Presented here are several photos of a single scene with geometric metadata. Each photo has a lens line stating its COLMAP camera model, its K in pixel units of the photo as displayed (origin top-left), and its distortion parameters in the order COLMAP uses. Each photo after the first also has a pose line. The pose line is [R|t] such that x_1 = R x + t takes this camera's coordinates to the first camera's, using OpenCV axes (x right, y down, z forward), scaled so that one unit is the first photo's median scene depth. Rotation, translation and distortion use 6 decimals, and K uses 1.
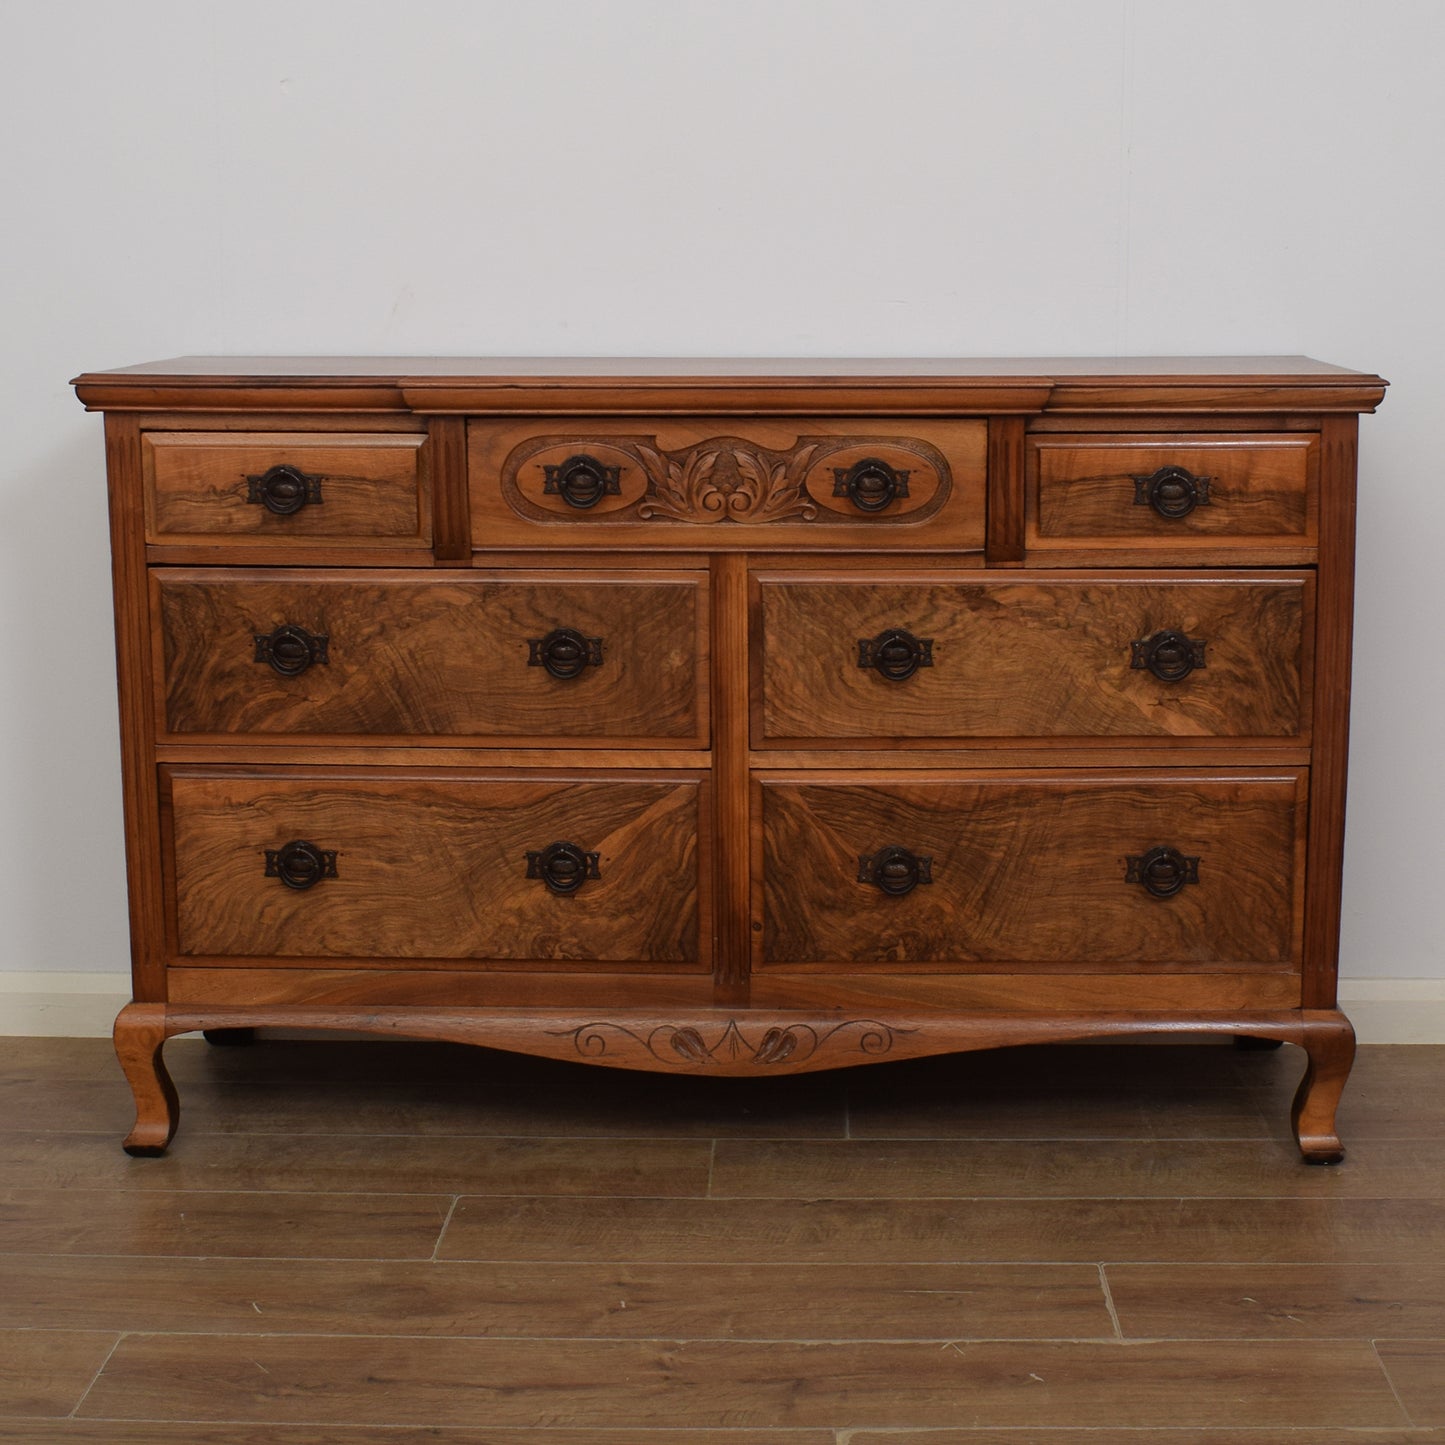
lens RADIAL K [[2543.9, 0, 791.9], [0, 2543.9, 698.9], [0, 0, 1]] dist [-0.067021, -0.023337]
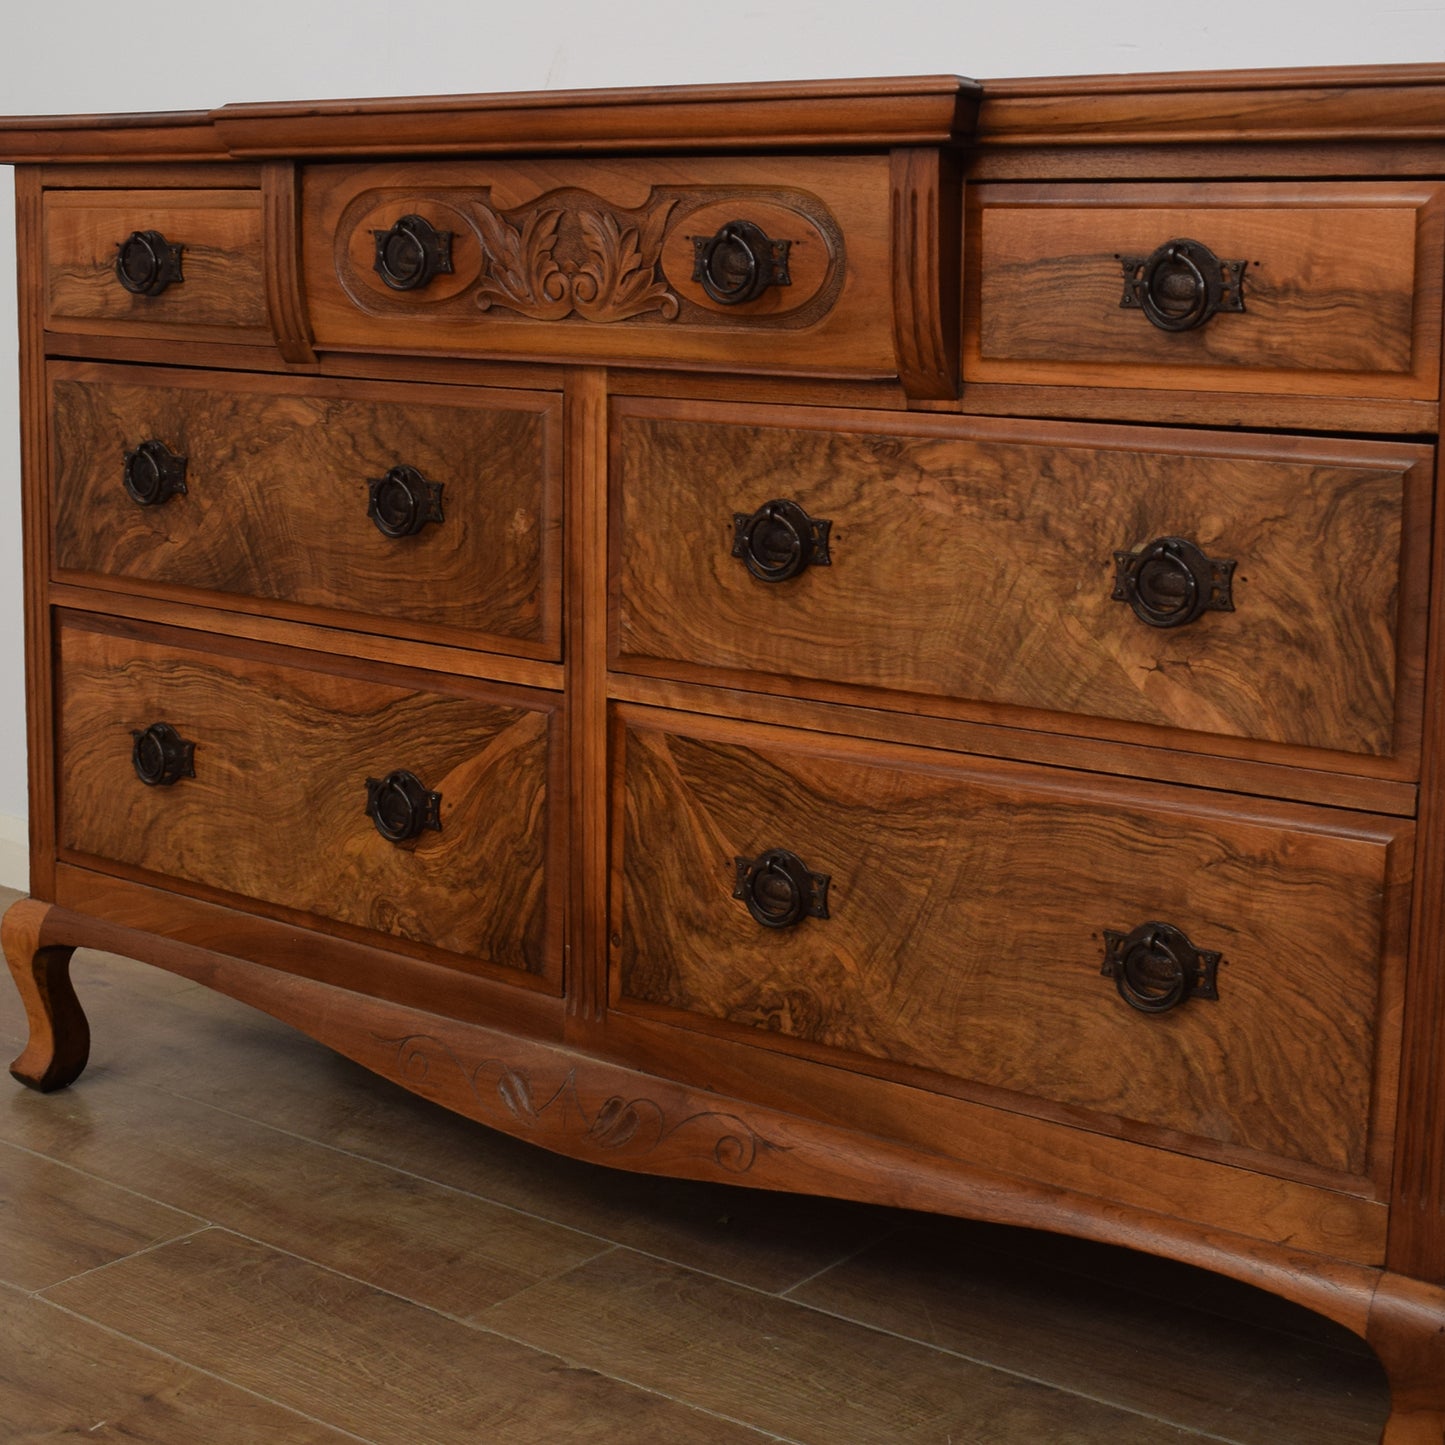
lens RADIAL K [[2473.6, 0, 726.8], [0, 2473.6, 646.0], [0, 0, 1]] dist [-0.075816, -0.085060]
pose [[0.797960, 0.106751, -0.593181, 0.393347], [-0.127362, 0.991830, 0.007164, 0.005373], [0.589100, 0.069832, 0.805037, 0.505387]]
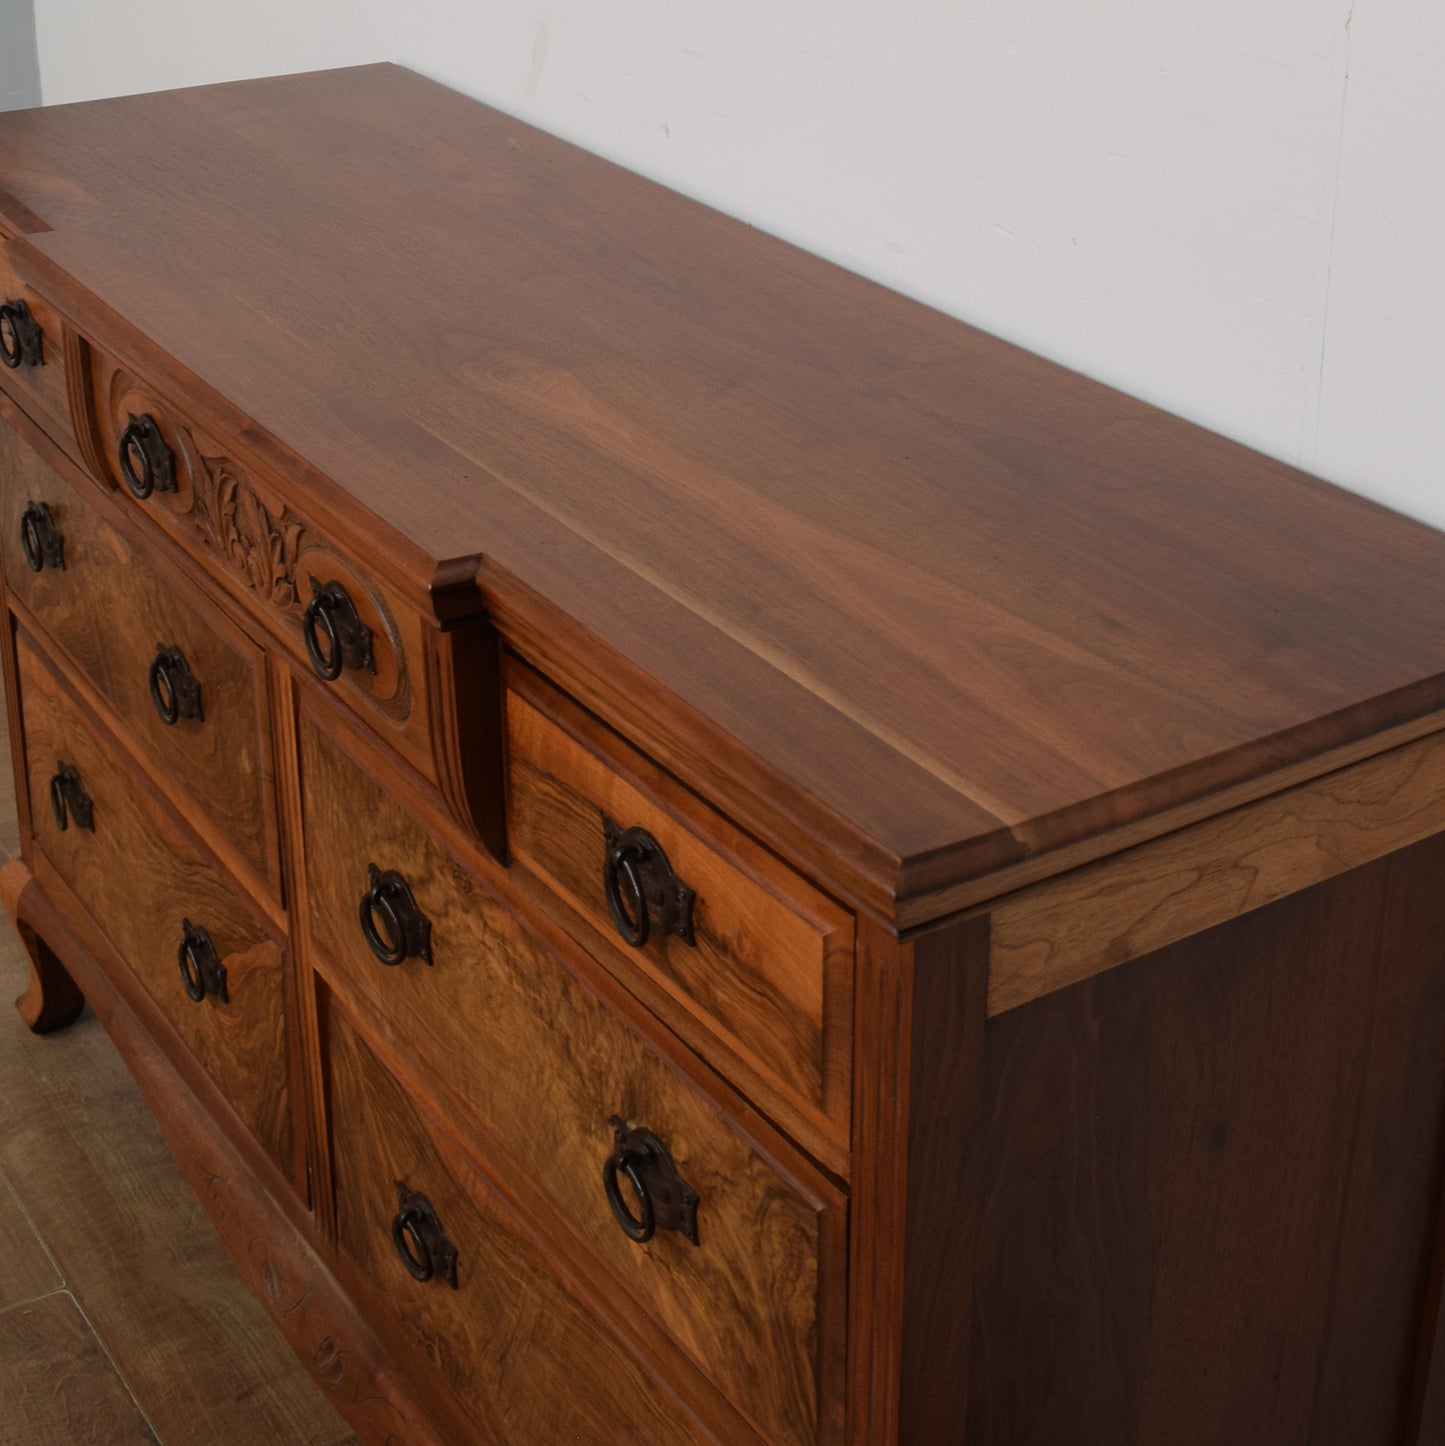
lens RADIAL K [[2516.7, 0, 721.3], [0, 2516.7, 421.8], [0, 0, 1]] dist [-0.053328, -0.095193]
pose [[0.552529, 0.305240, -0.775590, 0.474152], [-0.157735, 0.952007, 0.262300, -0.276563], [0.818432, -0.022591, 0.574159, 0.744354]]
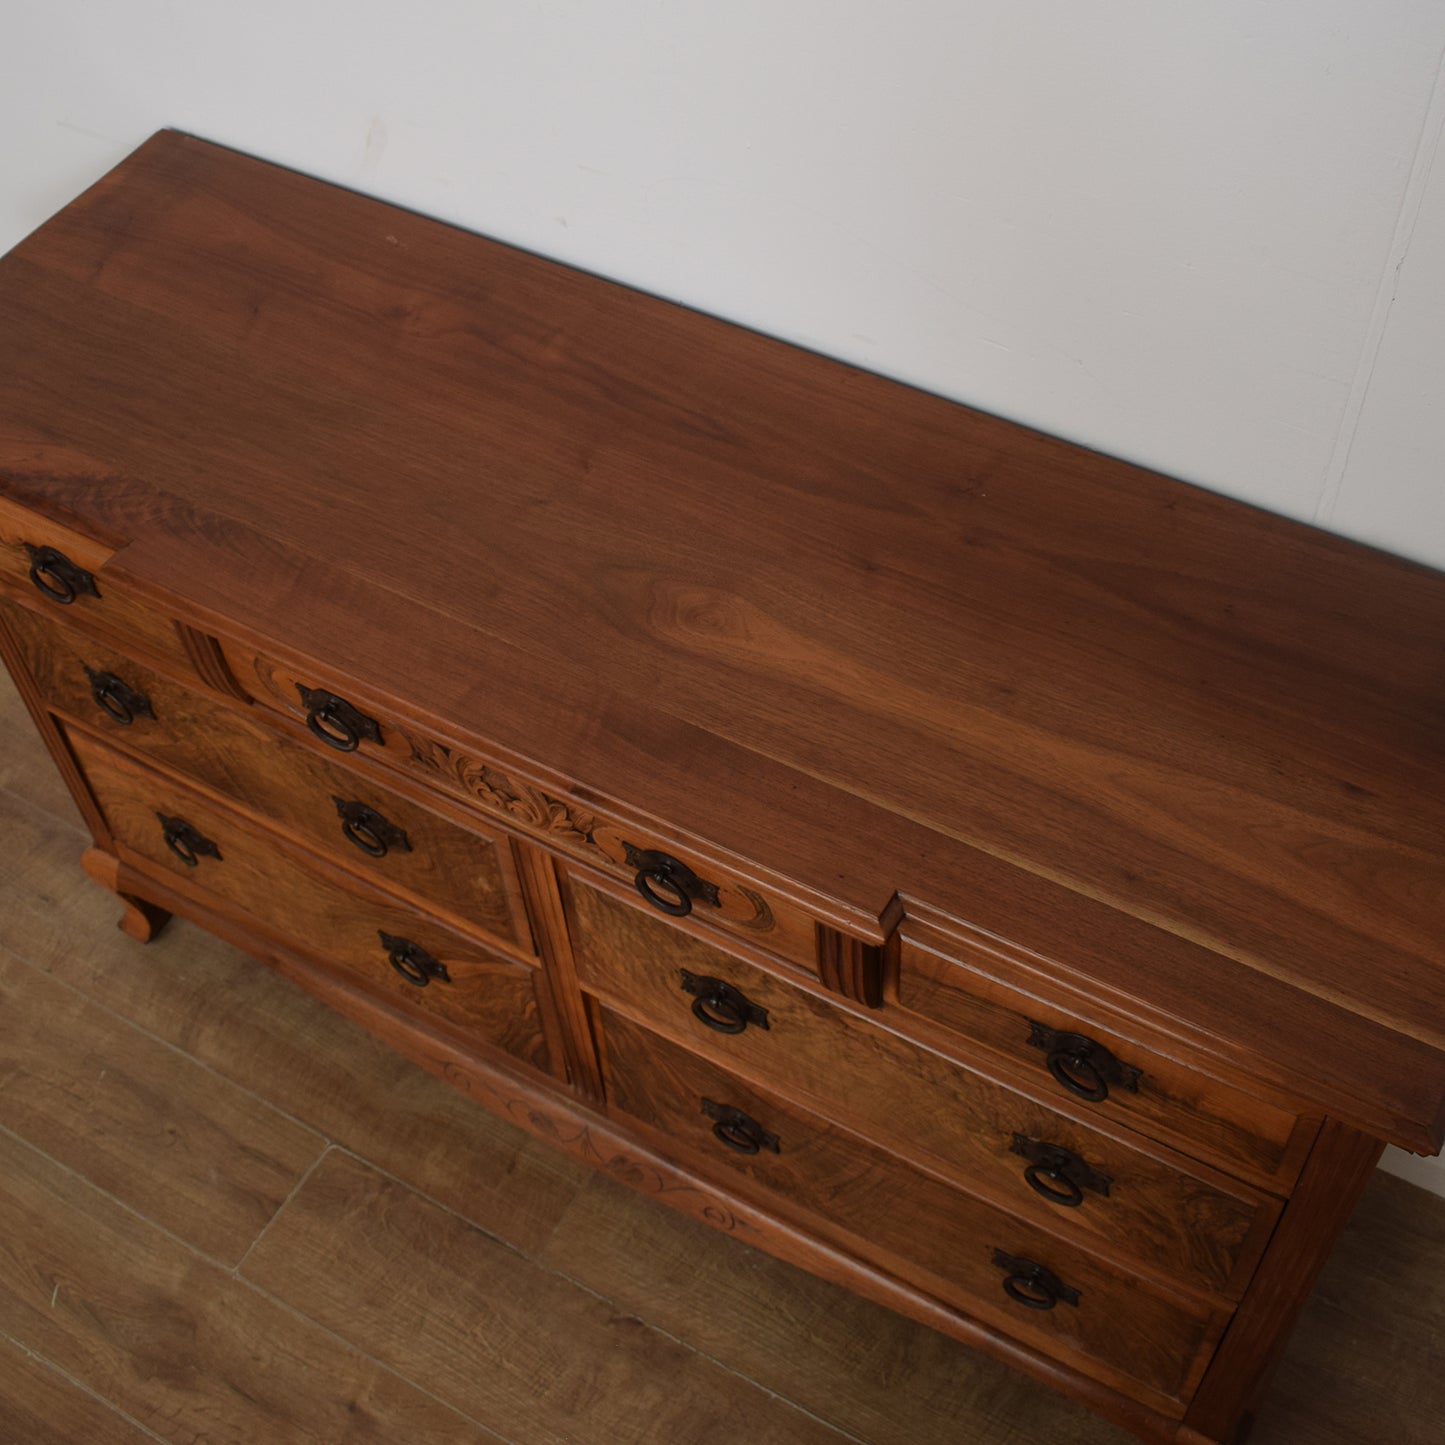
lens RADIAL K [[1903.2, 0, 688.5], [0, 1903.2, 658.1], [0, 0, 1]] dist [-0.080647, -0.025087]
pose [[0.865235, 0.355517, -0.353520, 0.193588], [-0.036068, 0.747423, 0.663369, -0.463664], [0.500068, -0.561219, 0.659519, 0.682987]]
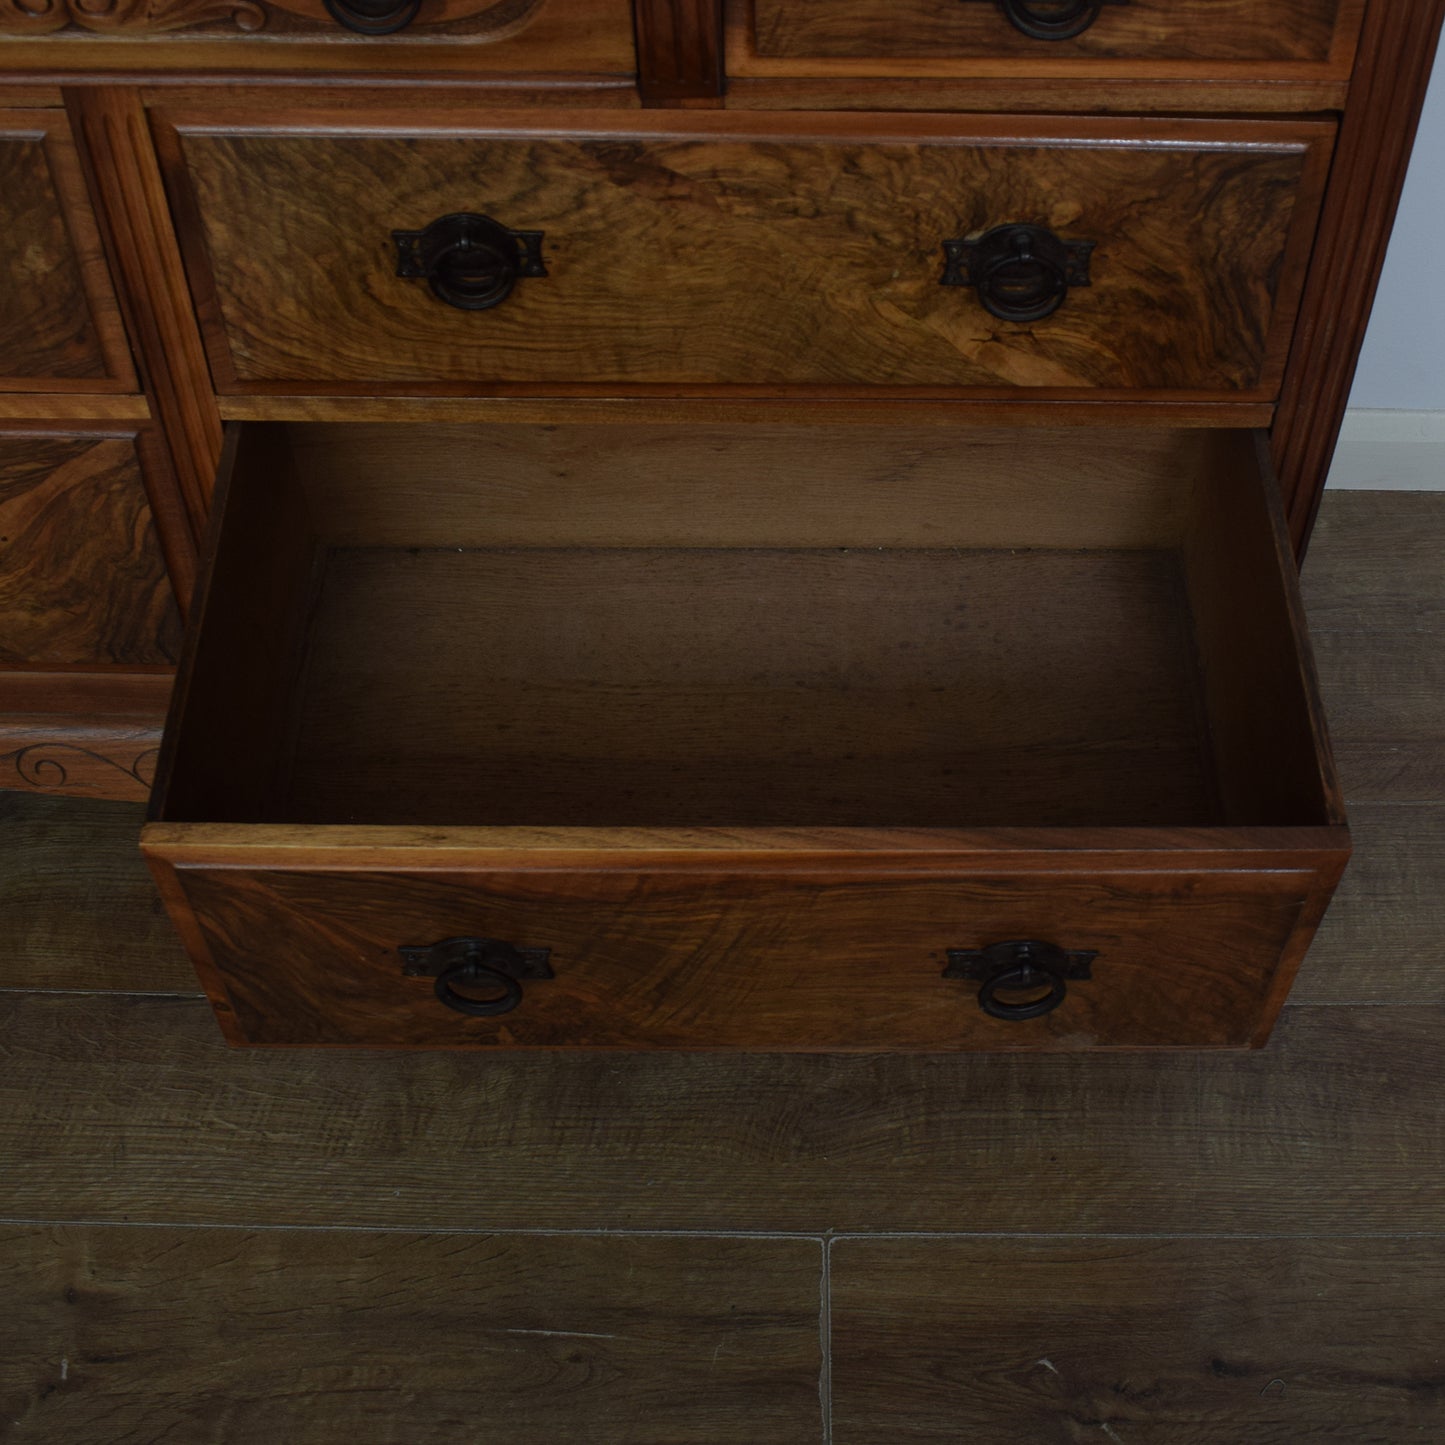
lens RADIAL K [[2131.0, 0, 792.1], [0, 2131.0, 559.8], [0, 0, 1]] dist [-0.095821, 0.018225]
pose [[0.999893, 0.004758, 0.013846, 0.098521], [-0.011990, 0.808888, 0.587841, -0.214772], [-0.008403, -0.587944, 0.808858, 0.628599]]
